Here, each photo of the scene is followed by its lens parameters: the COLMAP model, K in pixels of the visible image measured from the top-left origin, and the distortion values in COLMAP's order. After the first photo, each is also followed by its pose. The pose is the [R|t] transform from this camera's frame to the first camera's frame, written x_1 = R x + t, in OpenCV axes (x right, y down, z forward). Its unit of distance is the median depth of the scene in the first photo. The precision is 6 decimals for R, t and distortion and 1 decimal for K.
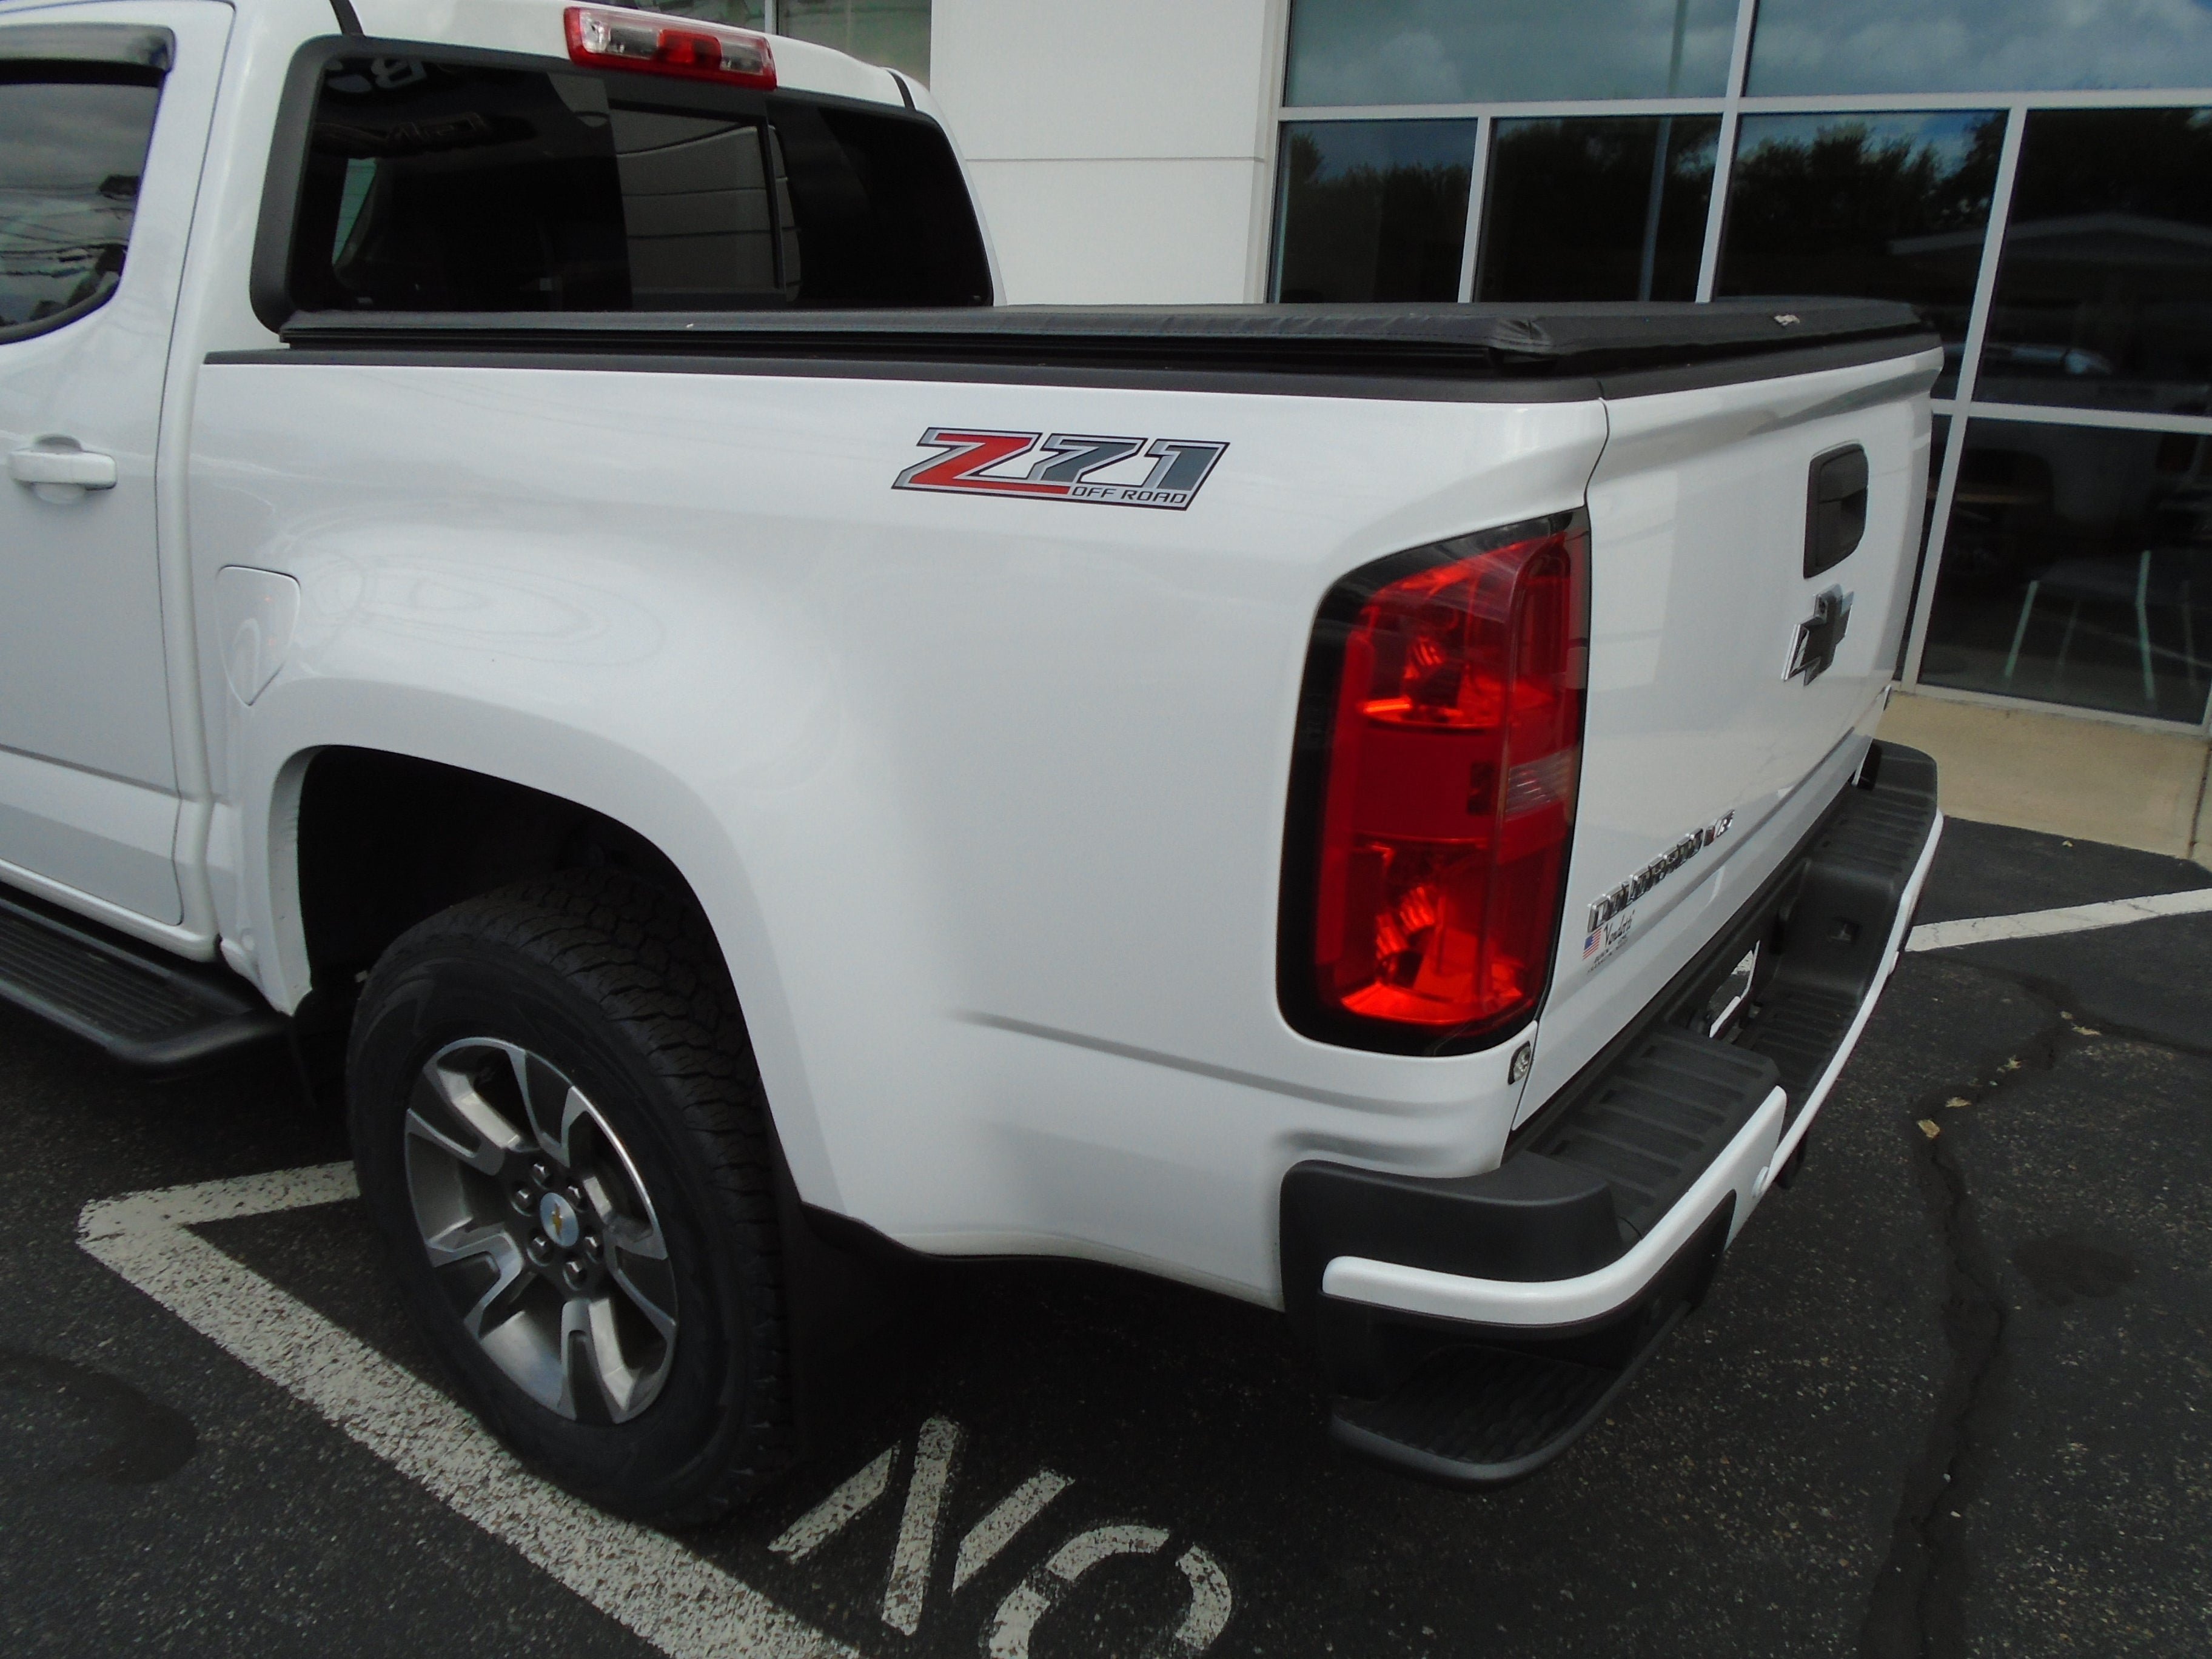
lens RADIAL K [[1690.3, 0, 1100.7], [0, 1690.3, 823.9], [0, 0, 1]] dist [-0.014999, 0.007011]
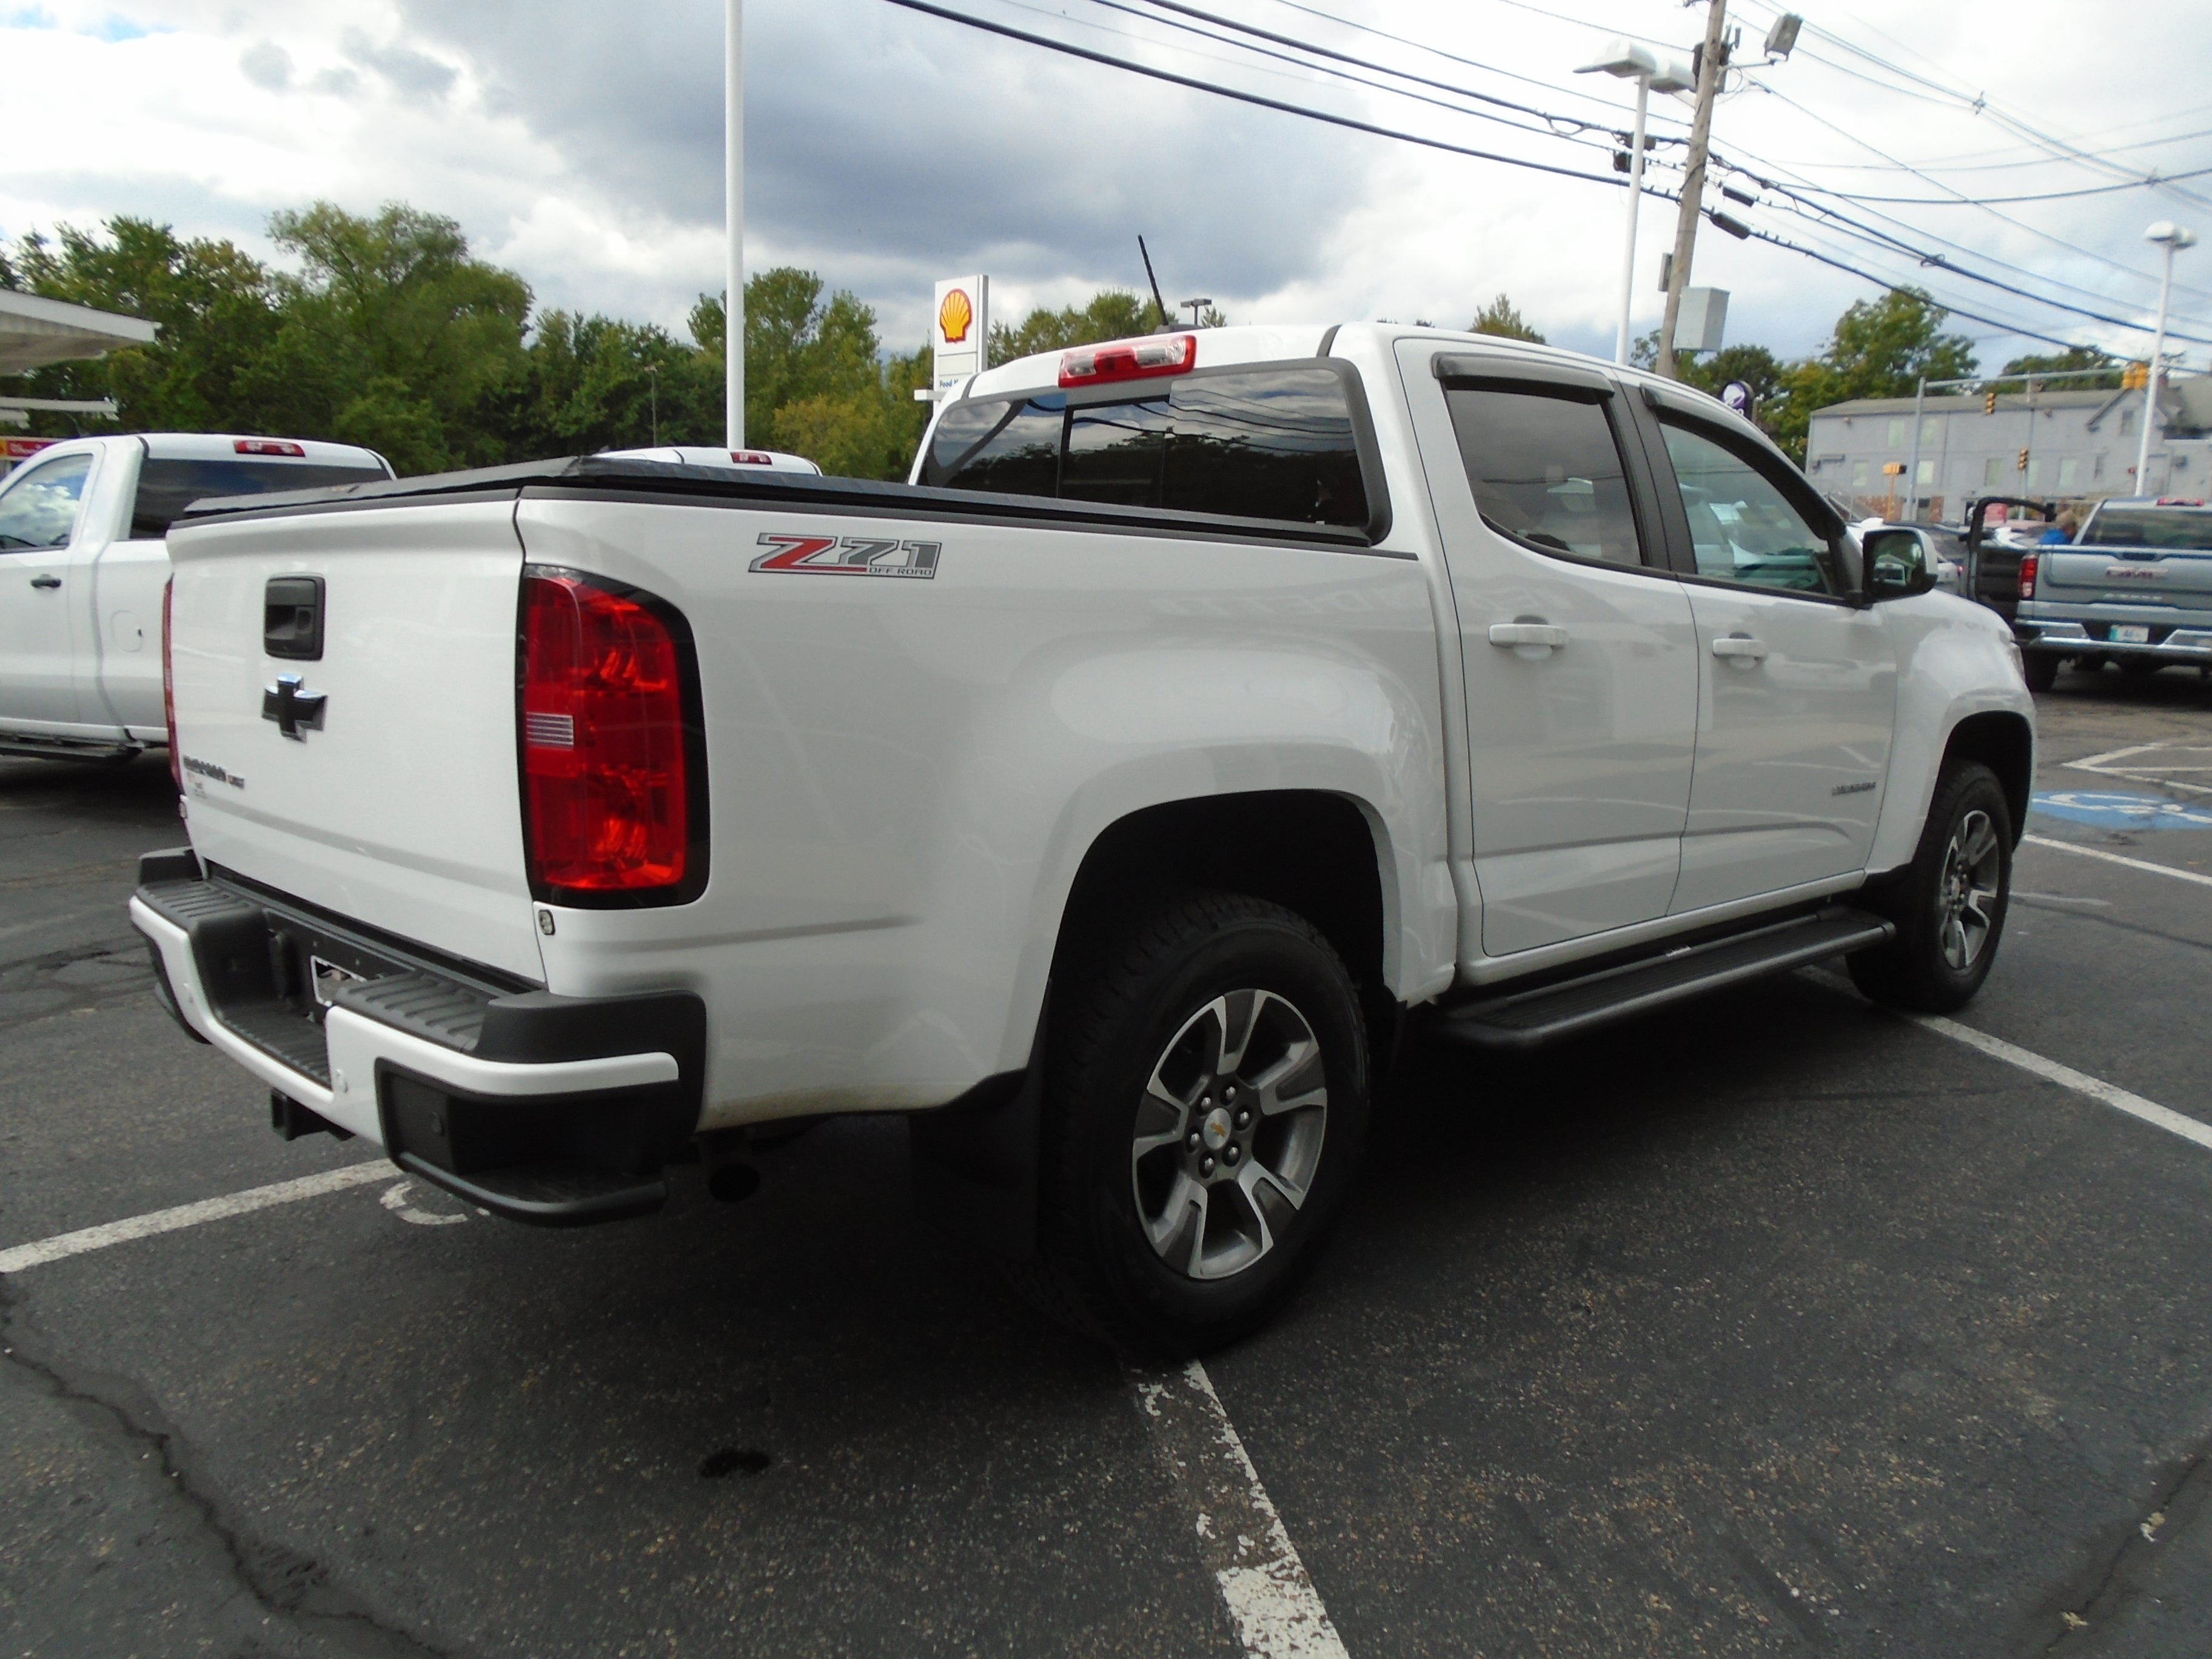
lens RADIAL K [[1690.3, 0, 1103.3], [0, 1690.3, 821.1], [0, 0, 1]] dist [-0.014999, 0.007011]
pose [[-0.204985, 0.114894, -0.971998, 1.498638], [-0.314138, 0.932824, 0.176513, -0.434269], [0.926983, 0.341524, -0.155122, 1.691716]]
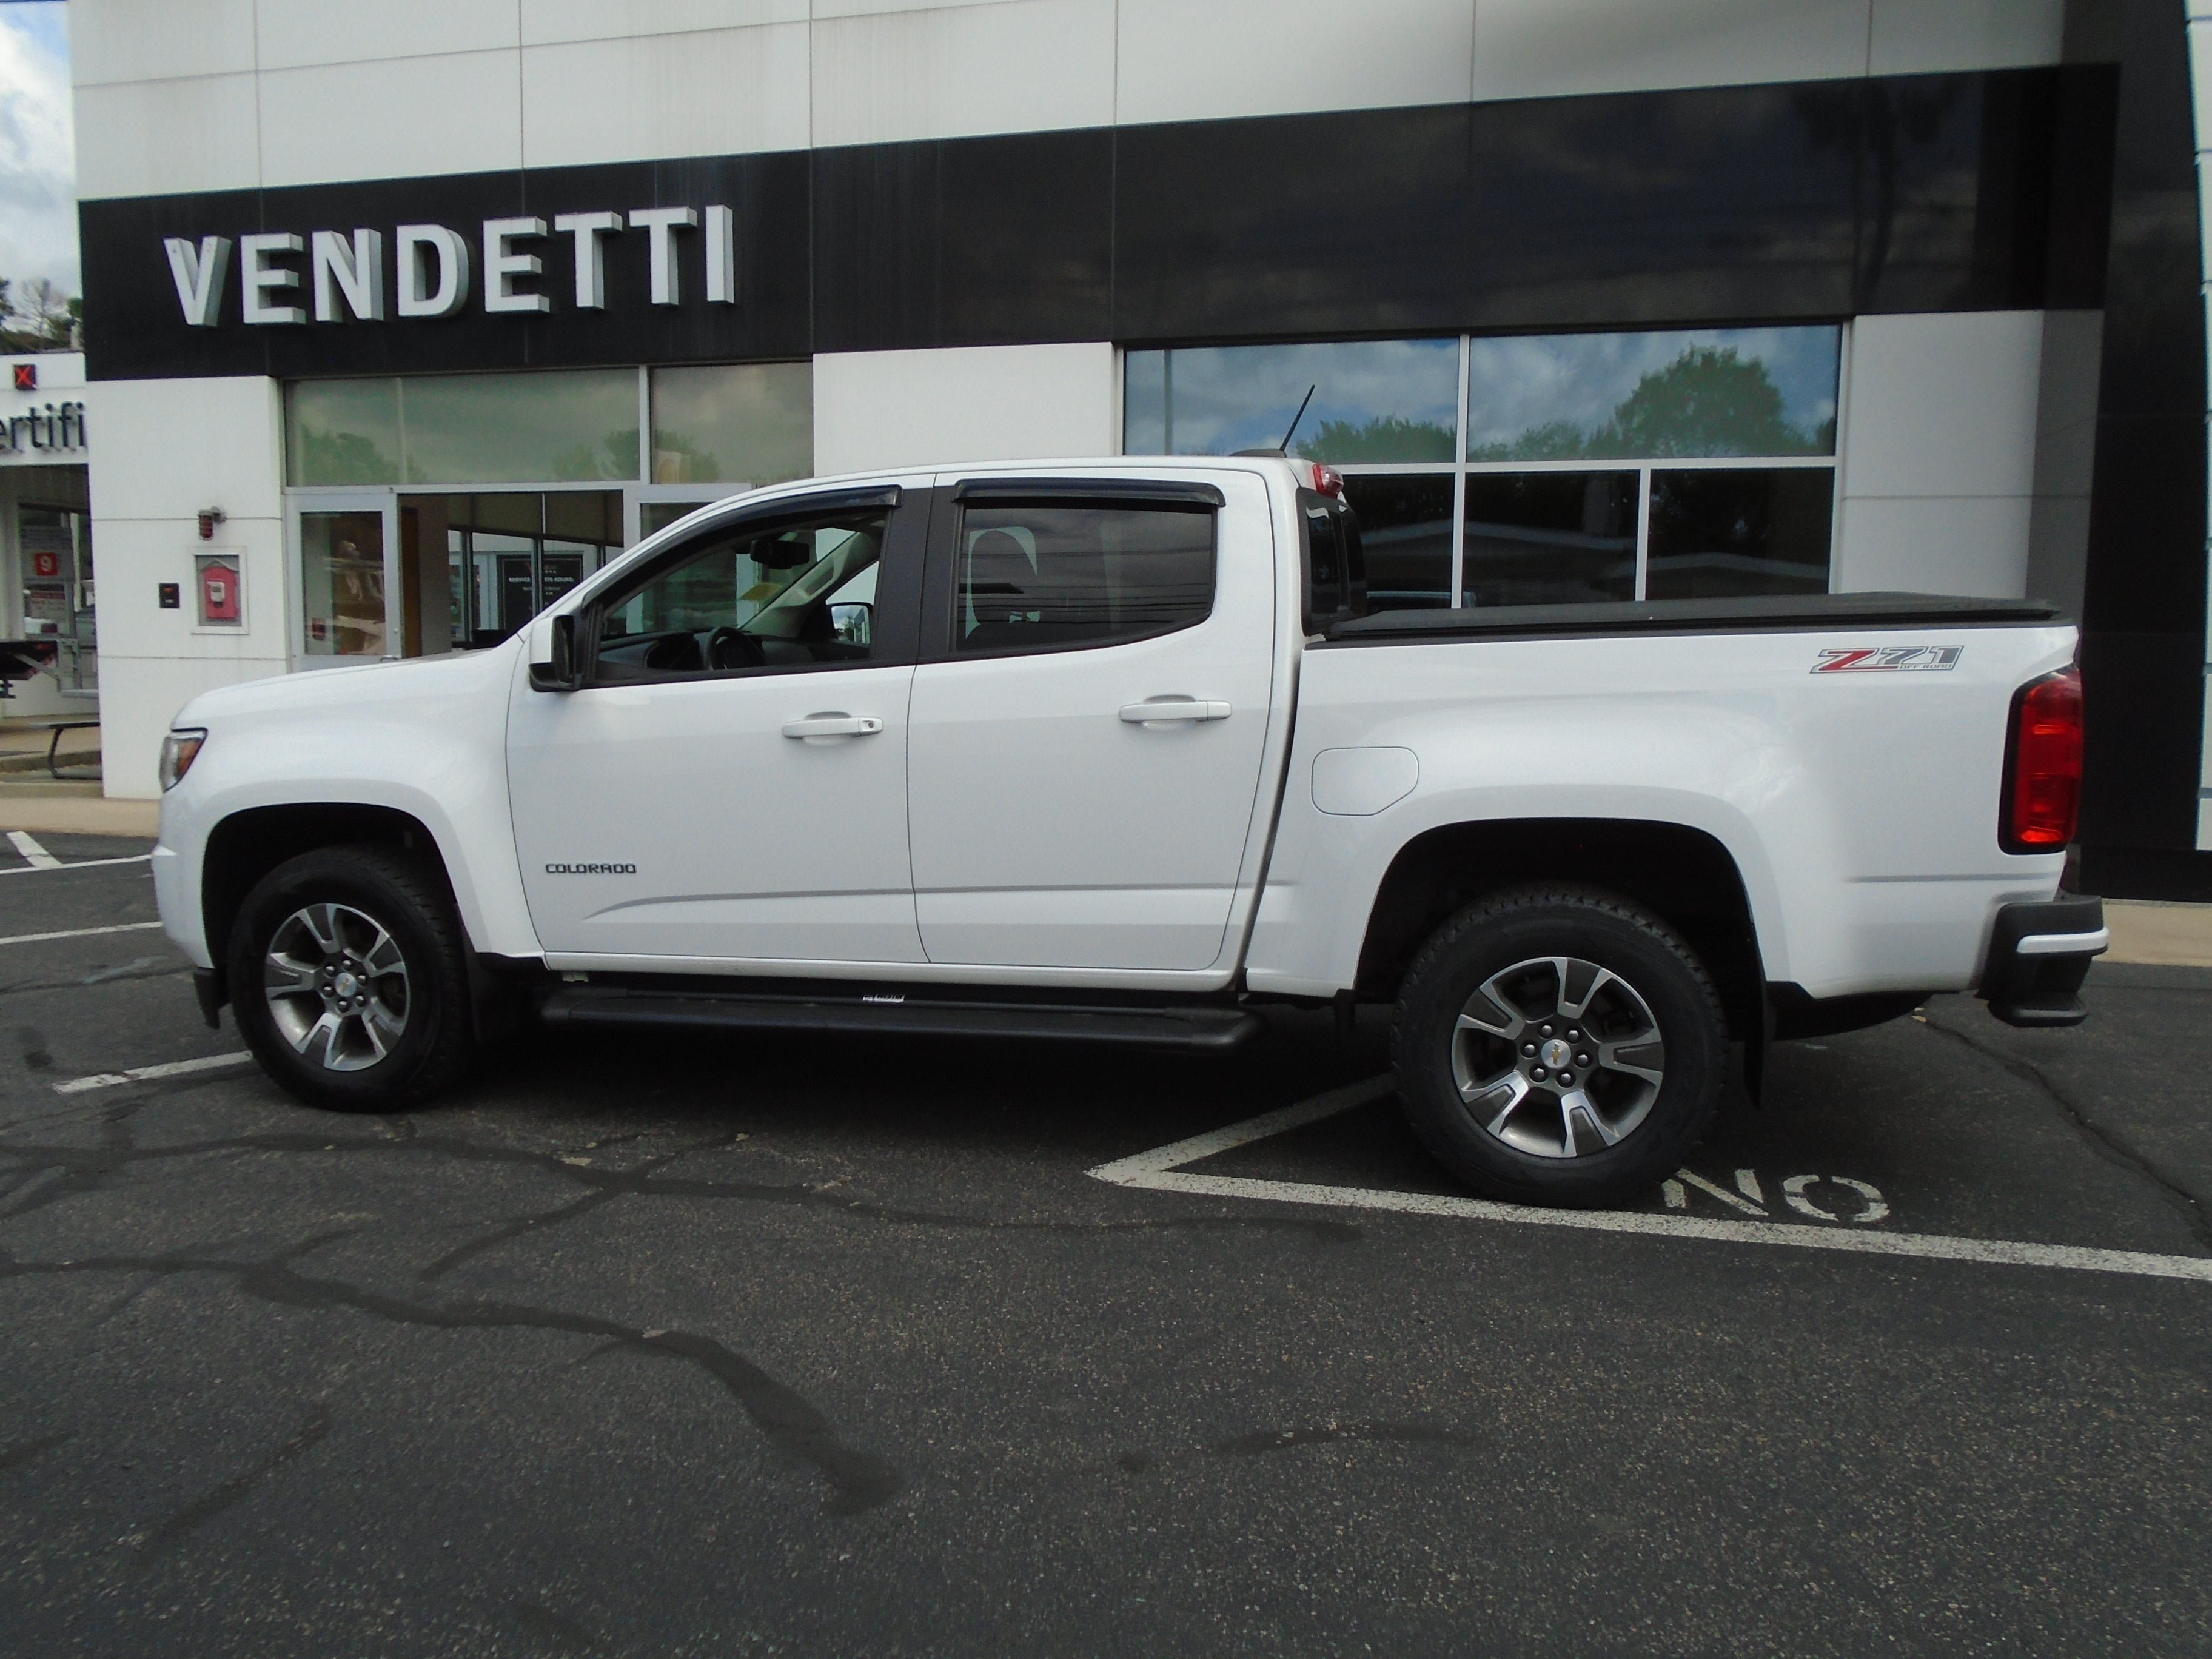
lens RADIAL K [[1690.3, 0, 1096.2], [0, 1690.3, 831.1], [0, 0, 1]] dist [-0.014999, 0.007011]
pose [[0.939894, -0.082712, 0.331297, -1.431960], [0.137509, 0.979754, -0.145510, 0.186221], [-0.312555, 0.182320, 0.932239, -0.721892]]
